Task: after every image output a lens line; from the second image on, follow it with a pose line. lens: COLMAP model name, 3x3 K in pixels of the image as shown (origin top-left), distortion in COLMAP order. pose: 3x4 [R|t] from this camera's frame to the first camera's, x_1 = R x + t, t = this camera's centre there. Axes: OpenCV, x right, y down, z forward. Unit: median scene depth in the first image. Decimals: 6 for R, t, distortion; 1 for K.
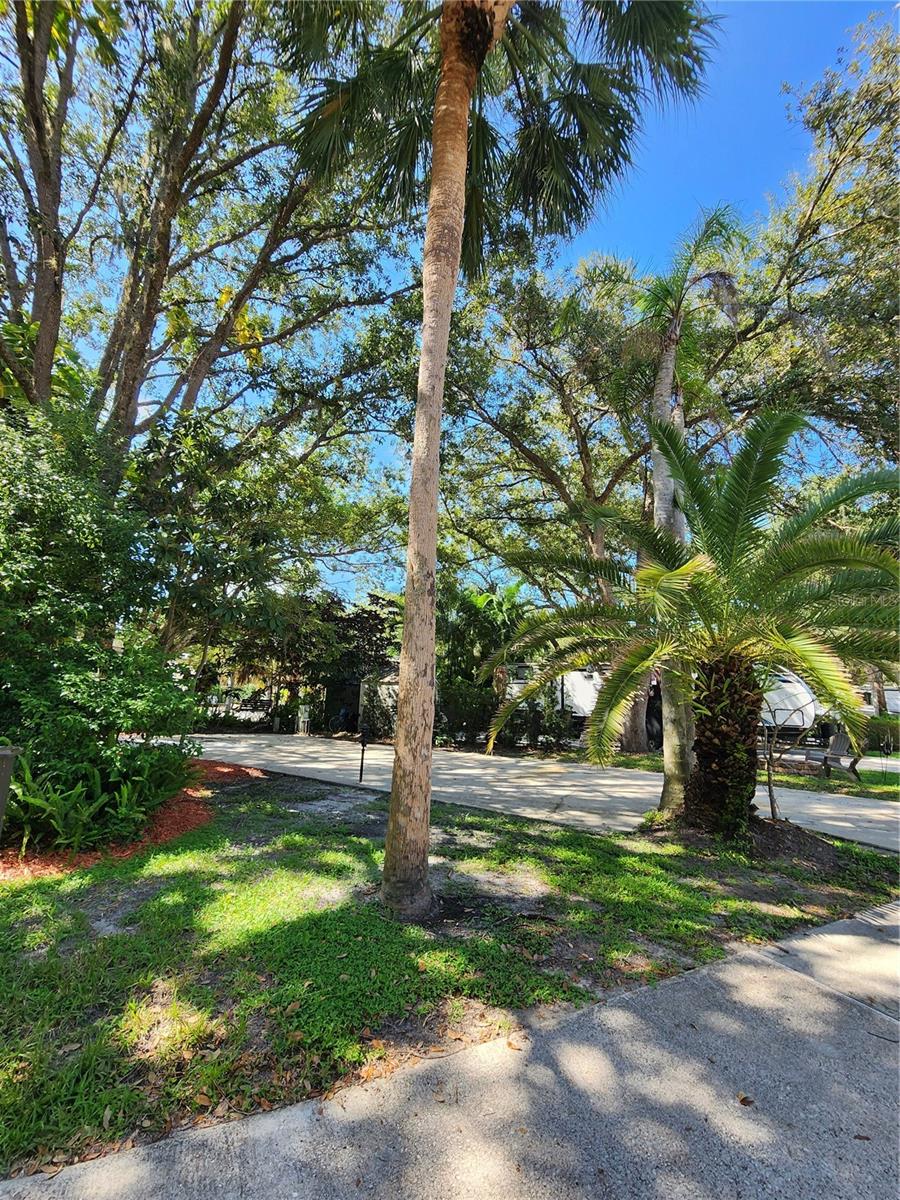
lens RADIAL K [[487.4, 0, 445.5], [0, 487.4, 598.9], [0, 0, 1]] dist [-0.002875, 0.002089]
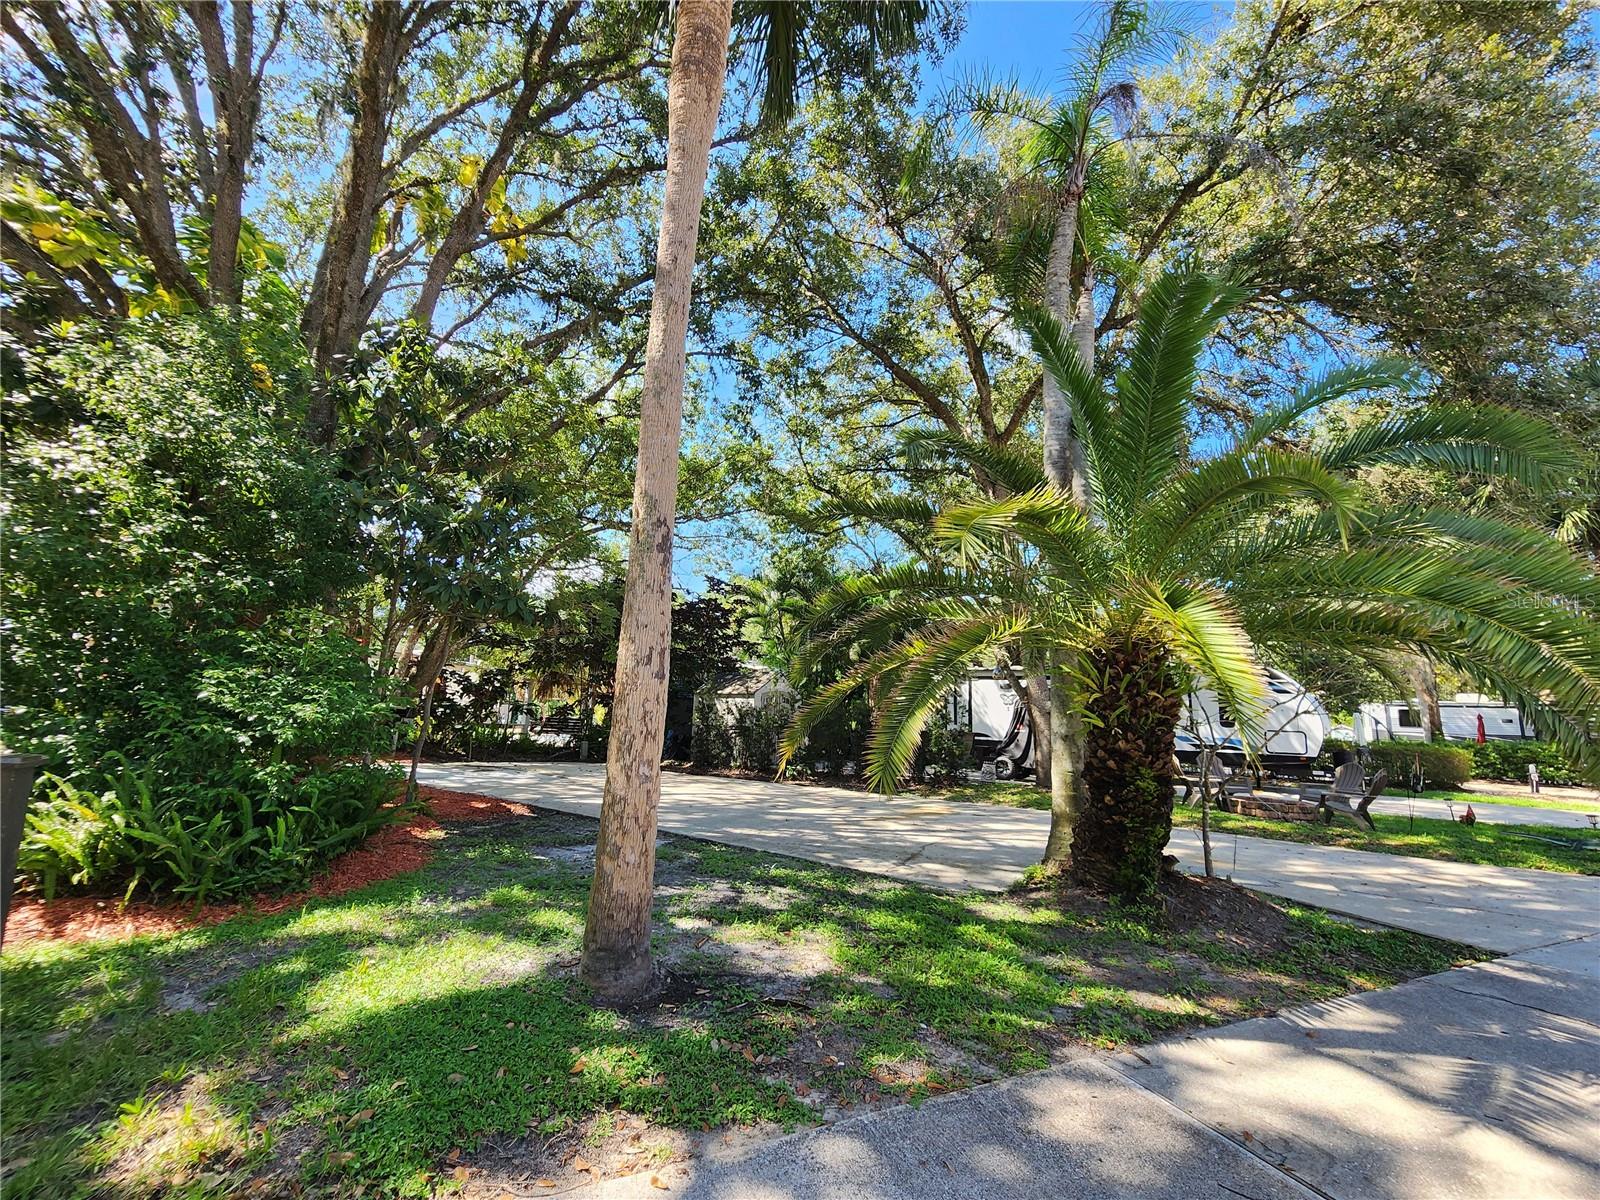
lens RADIAL K [[649.8, 0, 804.7], [0, 649.8, 605.1], [0, 0, 1]] dist [-0.002875, 0.002089]
pose [[0.998290, -0.010451, -0.057513, 0.171436], [0.011828, 0.999650, 0.023643, 0.037061], [0.057246, -0.024283, 0.998065, 0.051874]]
